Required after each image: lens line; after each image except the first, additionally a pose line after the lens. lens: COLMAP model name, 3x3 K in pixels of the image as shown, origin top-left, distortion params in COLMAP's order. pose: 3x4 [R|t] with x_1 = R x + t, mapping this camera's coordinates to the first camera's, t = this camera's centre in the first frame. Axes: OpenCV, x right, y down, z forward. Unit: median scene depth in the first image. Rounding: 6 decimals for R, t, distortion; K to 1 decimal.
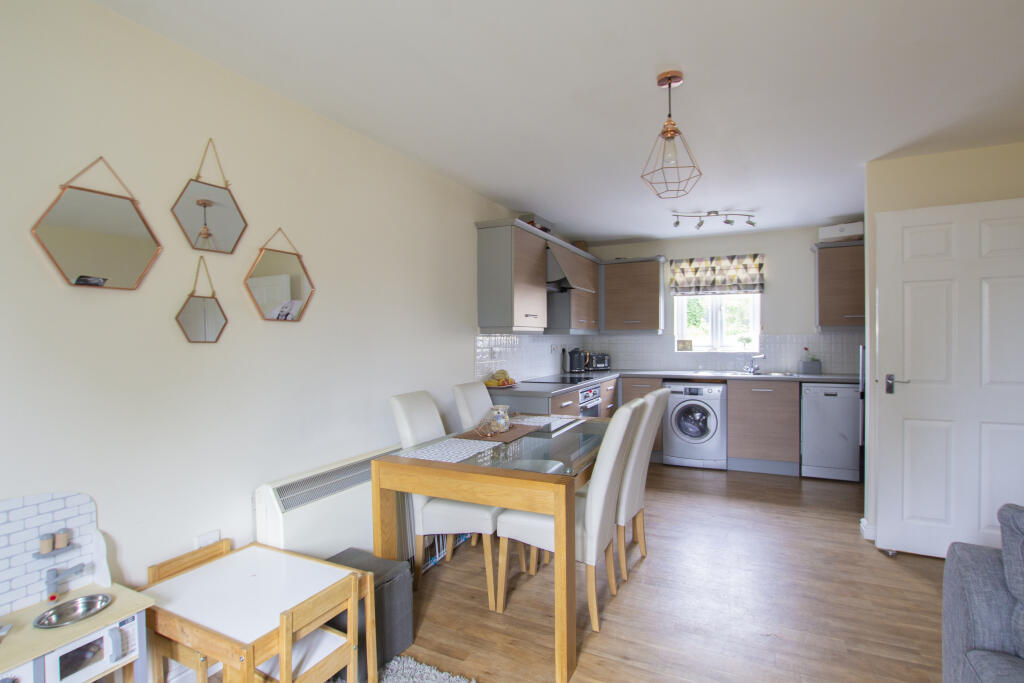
lens RADIAL K [[496.3, 0, 514.3], [0, 496.3, 342.9], [0, 0, 1]] dist [-0.022730, 0.000373]
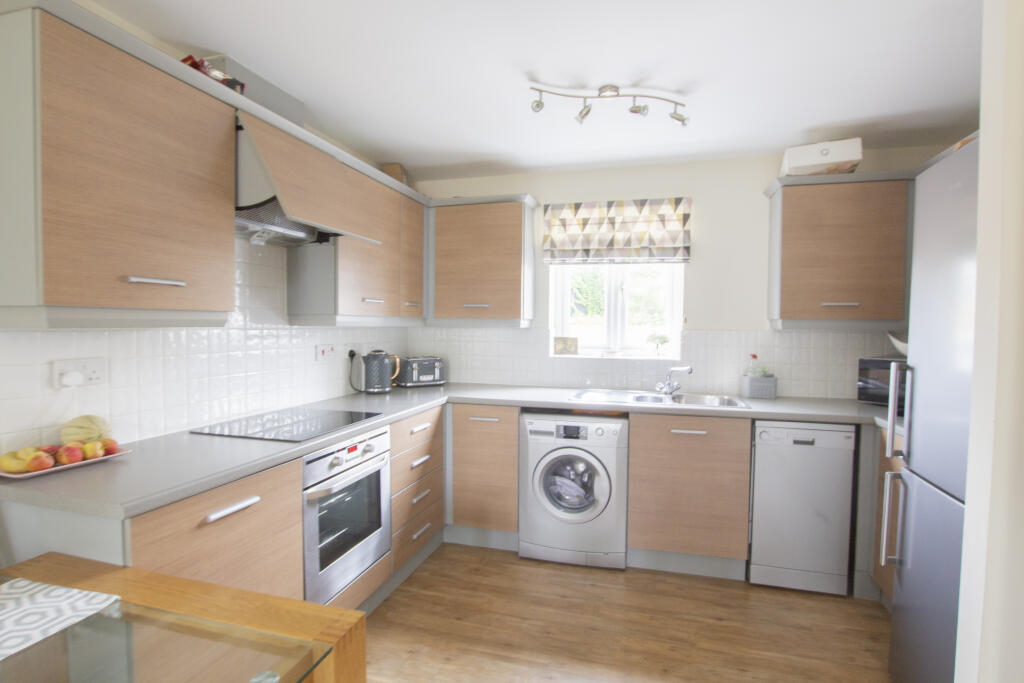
lens RADIAL K [[496.3, 0, 511.3], [0, 496.3, 342.0], [0, 0, 1]] dist [-0.022730, 0.000373]
pose [[0.985733, 0.011127, 0.167951, 0.187501], [-0.015651, 0.999549, 0.025638, -0.015820], [-0.167590, -0.027901, 0.985462, 0.432903]]
